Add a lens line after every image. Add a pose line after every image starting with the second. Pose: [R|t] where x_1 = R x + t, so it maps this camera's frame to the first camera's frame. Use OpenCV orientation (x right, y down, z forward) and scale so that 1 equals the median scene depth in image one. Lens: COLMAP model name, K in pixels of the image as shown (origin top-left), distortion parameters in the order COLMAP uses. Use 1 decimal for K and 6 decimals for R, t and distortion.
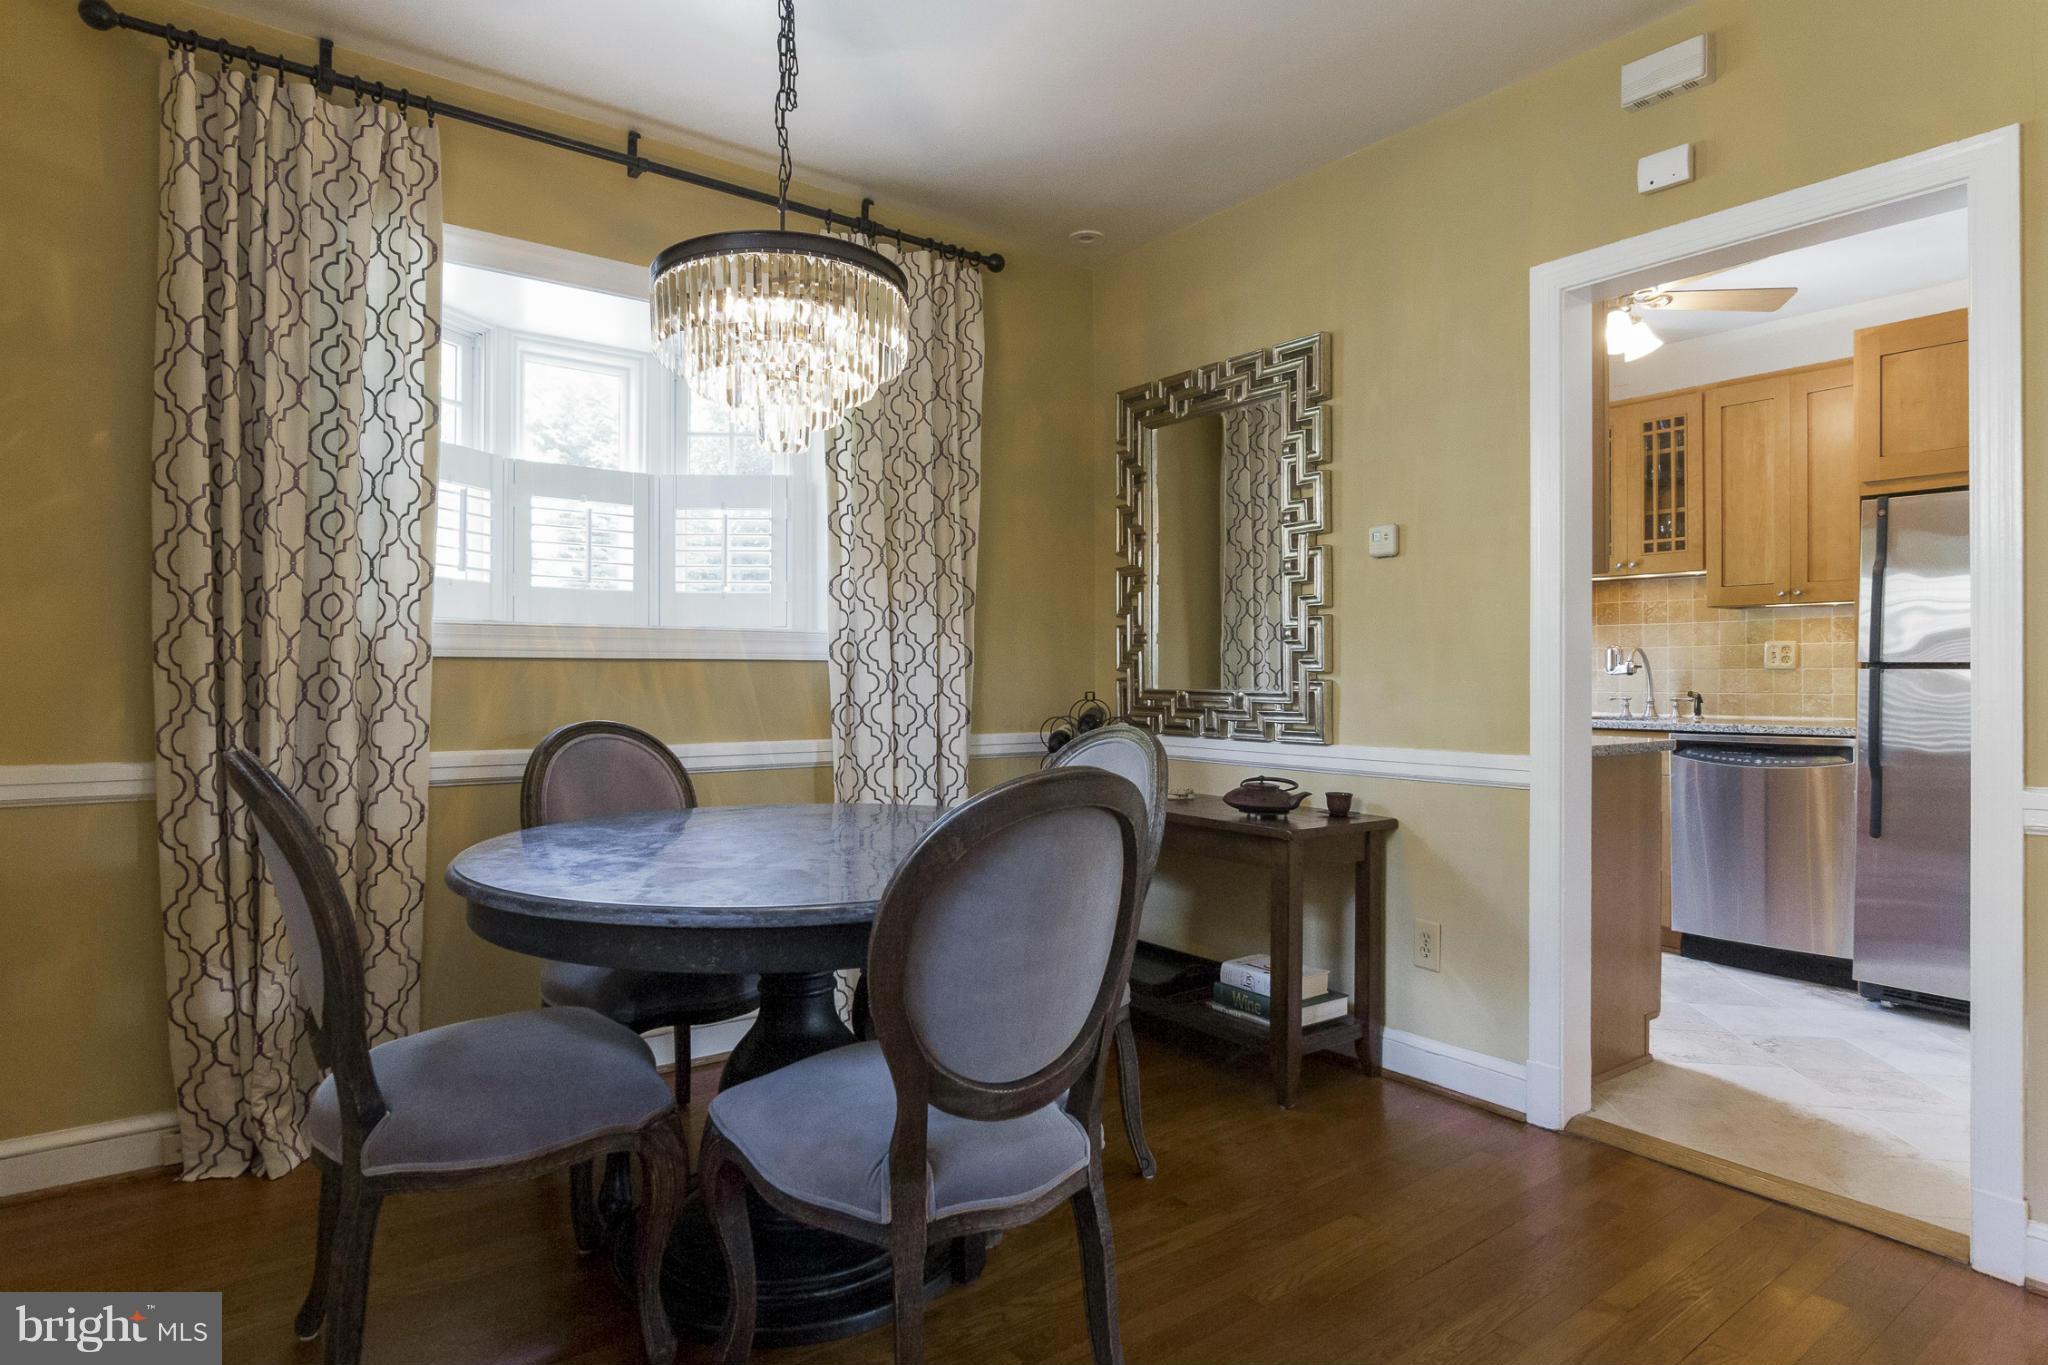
lens RADIAL K [[1110.3, 0, 1017.9], [0, 1110.3, 673.2], [0, 0, 1]] dist [-0.003556, 0.000594]
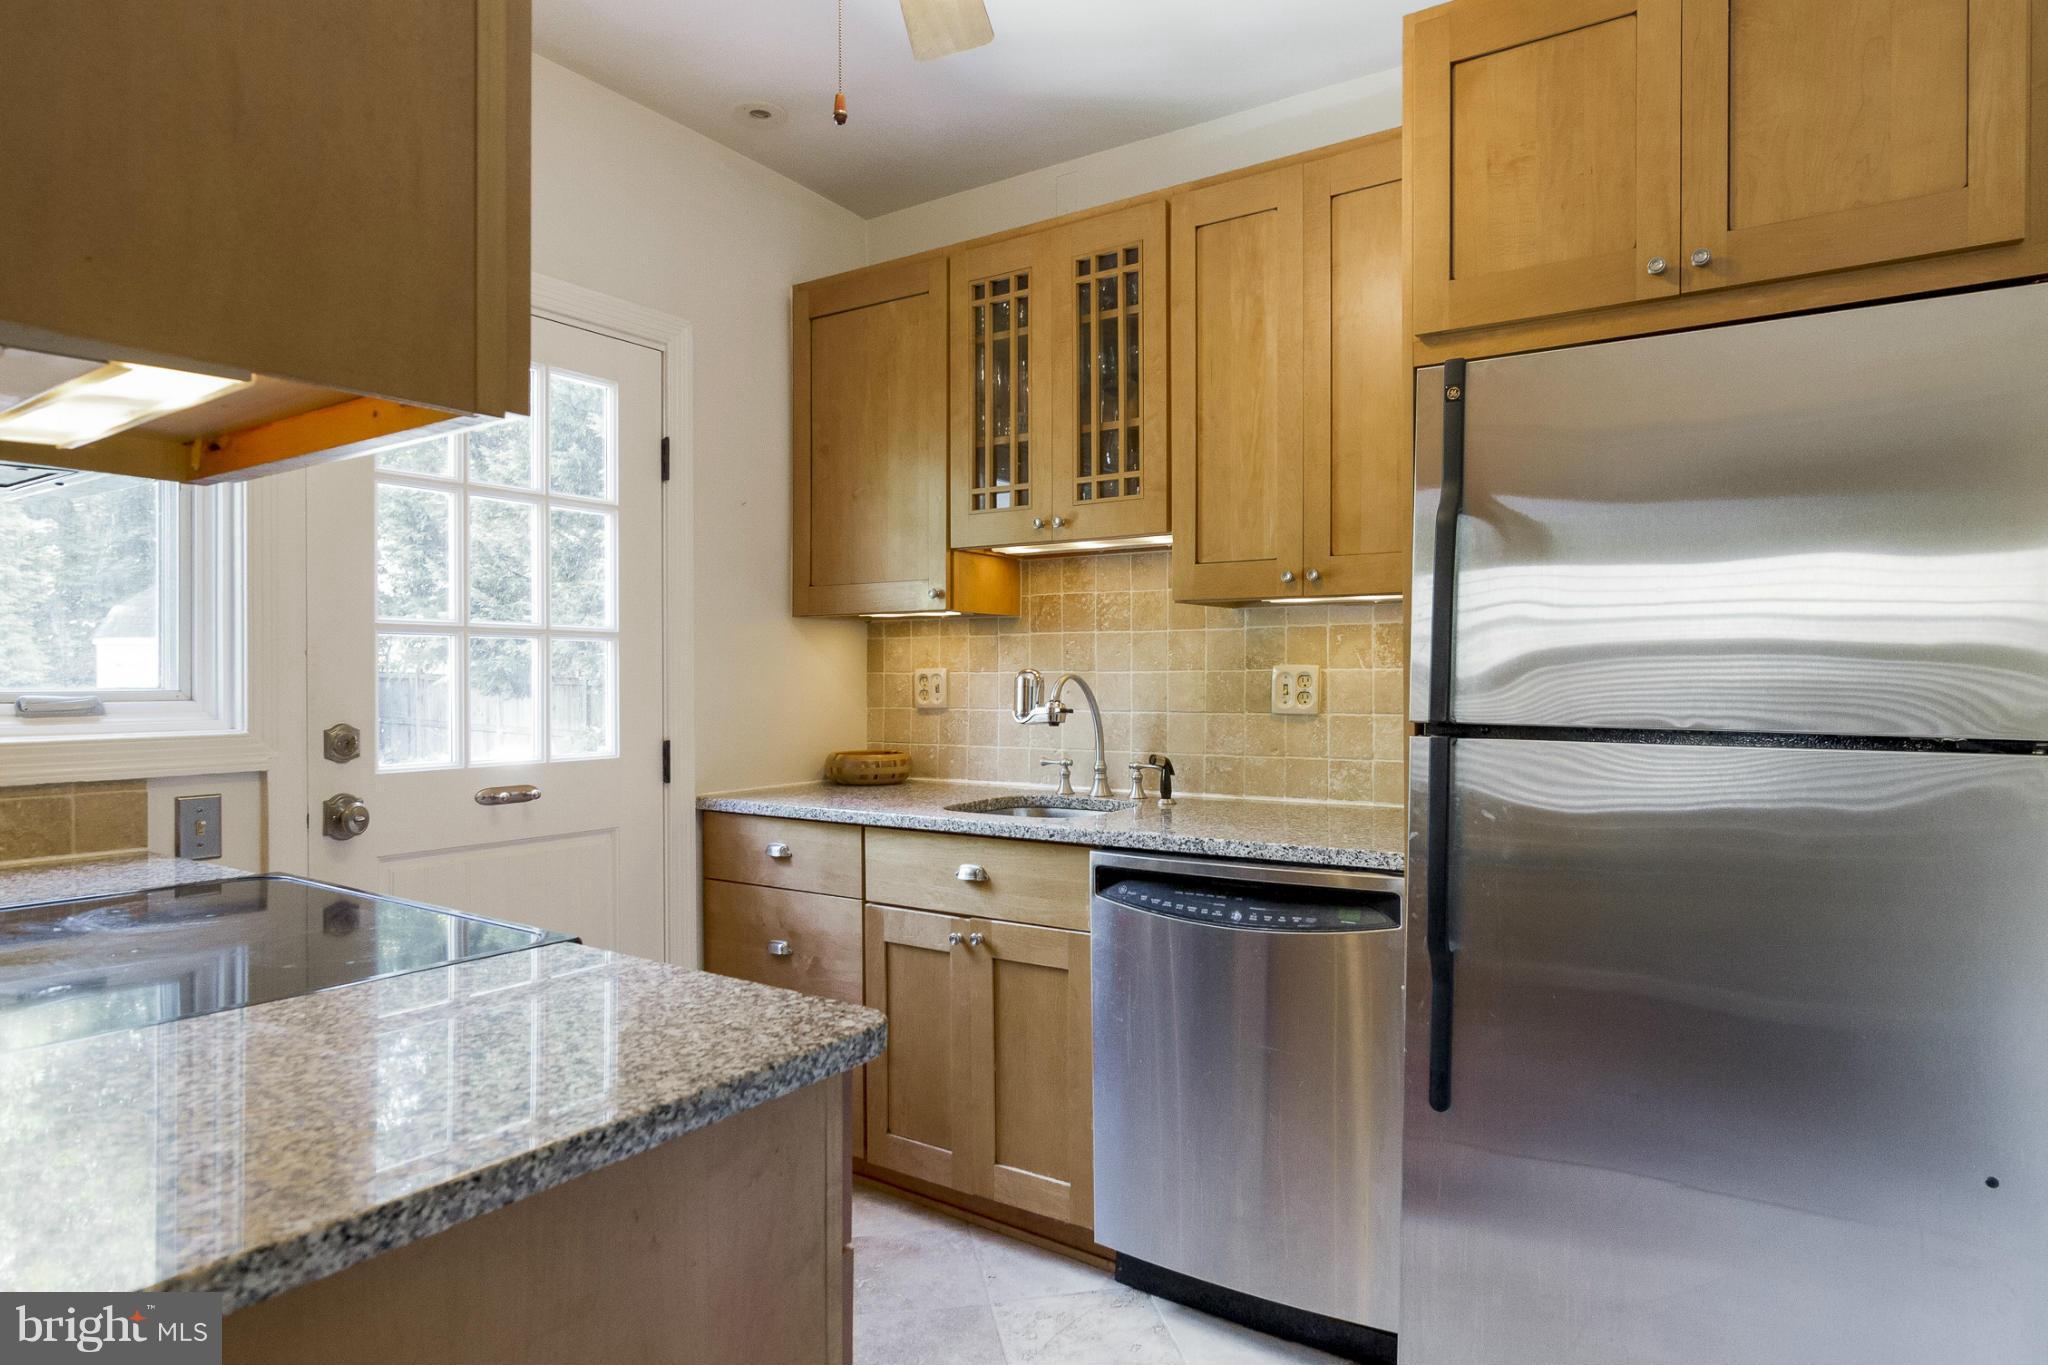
lens RADIAL K [[1110.3, 0, 1017.9], [0, 1110.3, 673.2], [0, 0, 1]] dist [-0.003556, 0.000594]
pose [[0.954807, 0.003722, 0.297203, 0.387695], [-0.003162, 0.999992, -0.002365, -0.023235], [-0.297210, 0.001318, 0.954811, 0.505750]]
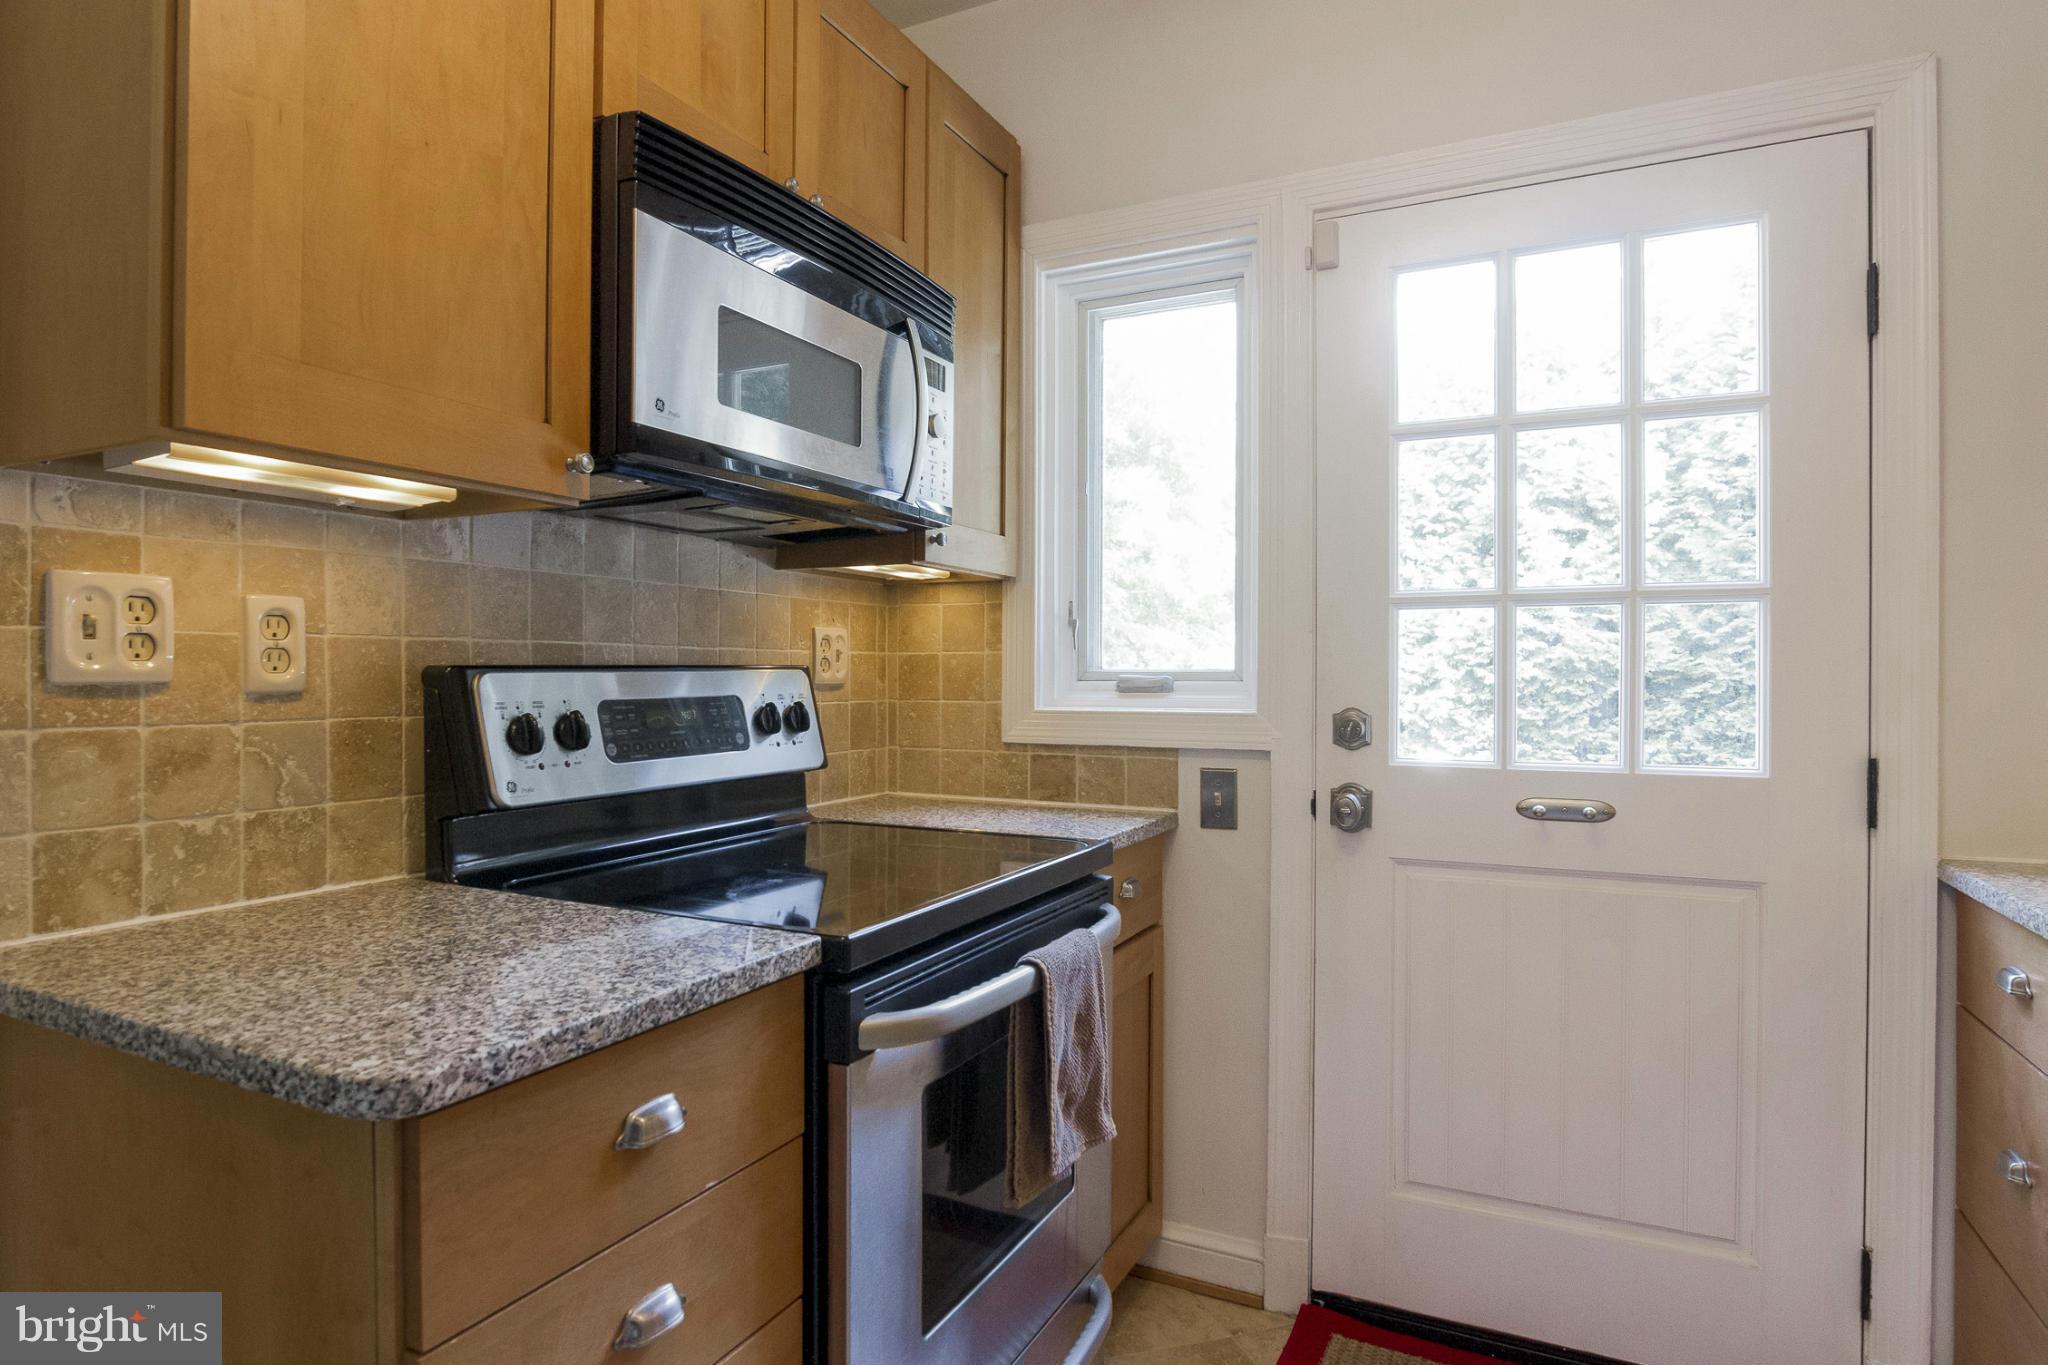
lens RADIAL K [[1165.9, 0, 1020.6], [0, 1165.9, 674.0], [0, 0, 1]] dist [-0.016392, -0.000132]
pose [[0.436296, 0.005046, -0.899789, 0.962075], [0.001211, 0.999980, 0.006195, -0.011755], [0.899803, -0.003793, 0.436281, 1.047882]]
